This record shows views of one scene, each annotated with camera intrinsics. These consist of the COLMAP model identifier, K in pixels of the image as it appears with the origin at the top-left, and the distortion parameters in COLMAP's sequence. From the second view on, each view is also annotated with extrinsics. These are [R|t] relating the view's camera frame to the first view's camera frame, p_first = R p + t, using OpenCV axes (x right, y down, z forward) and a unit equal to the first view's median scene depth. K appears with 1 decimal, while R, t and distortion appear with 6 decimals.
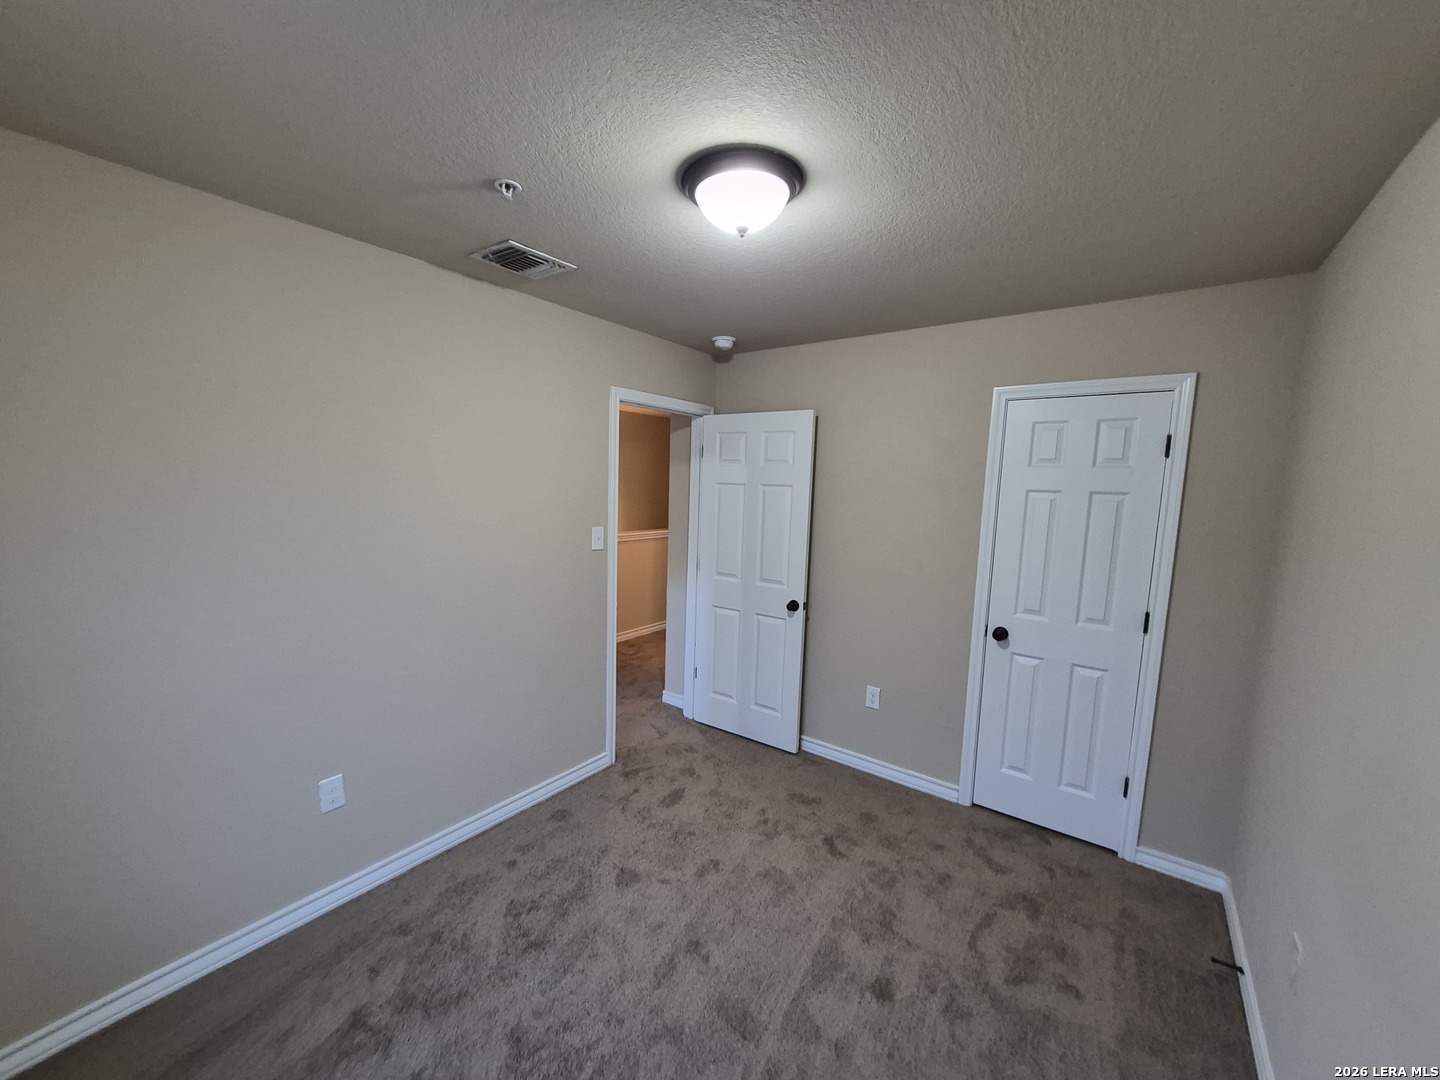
lens RADIAL K [[568.7, 0, 717.3], [0, 568.7, 548.9], [0, 0, 1]] dist [0.009205, 0.000129]
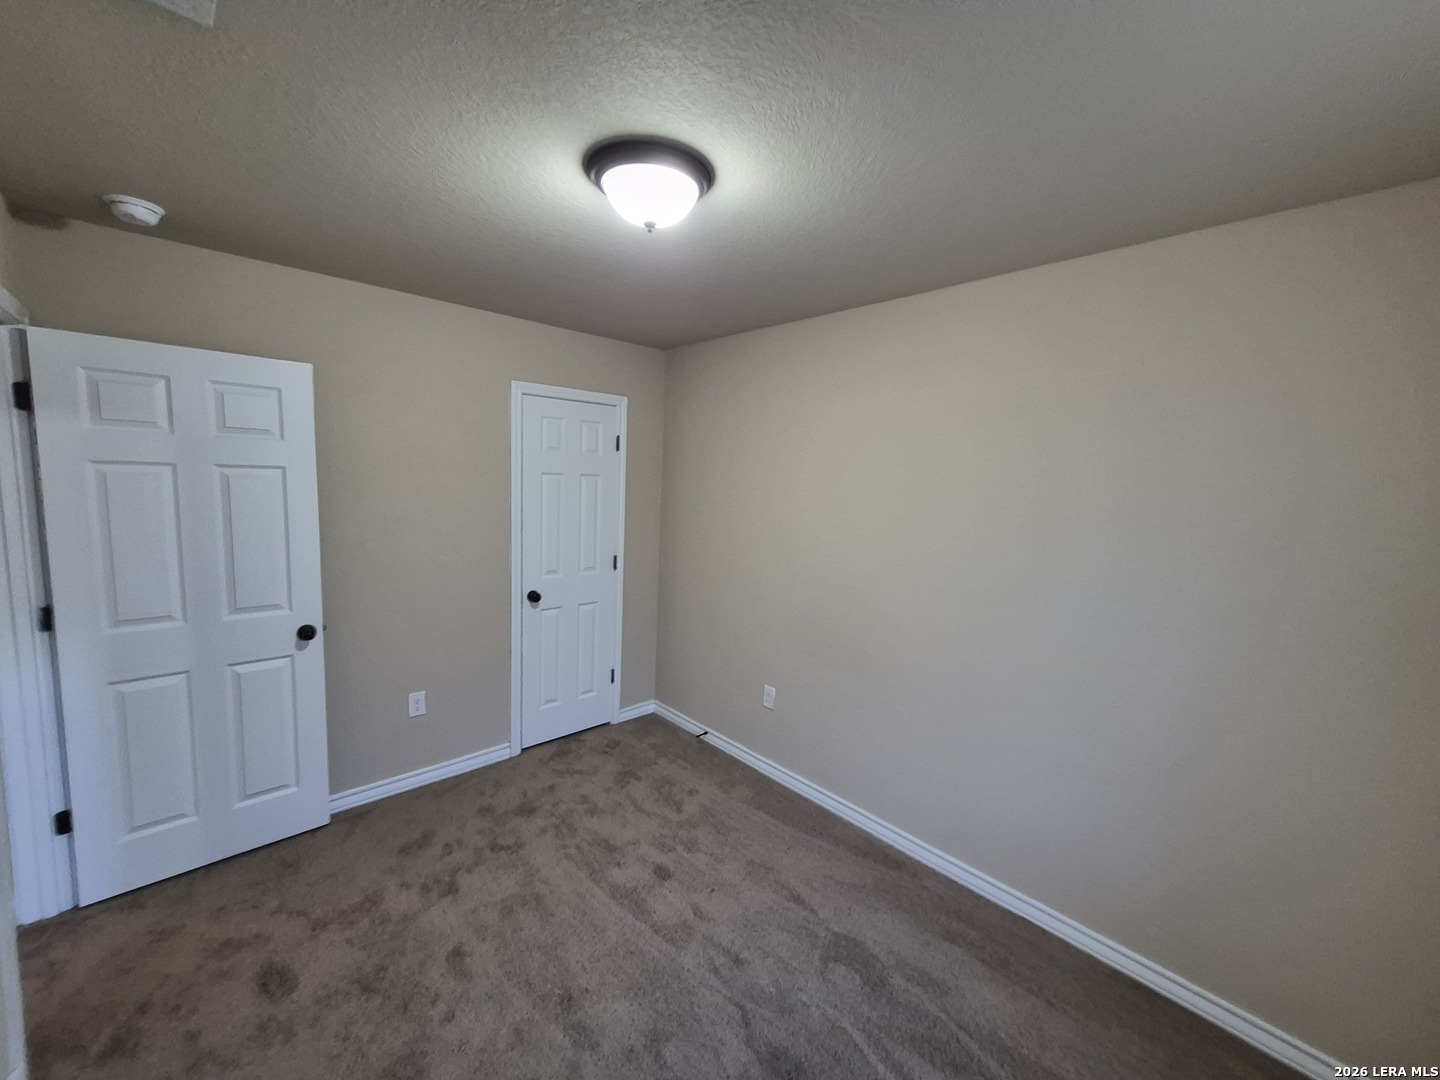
lens RADIAL K [[561.8, 0, 713.1], [0, 561.8, 551.9], [0, 0, 1]] dist [0.014811, 0.000116]
pose [[0.191704, -0.151703, 0.969658, -0.561403], [0.085306, 0.986818, 0.137522, -0.071364], [-0.977738, 0.056354, 0.202118, 0.416521]]
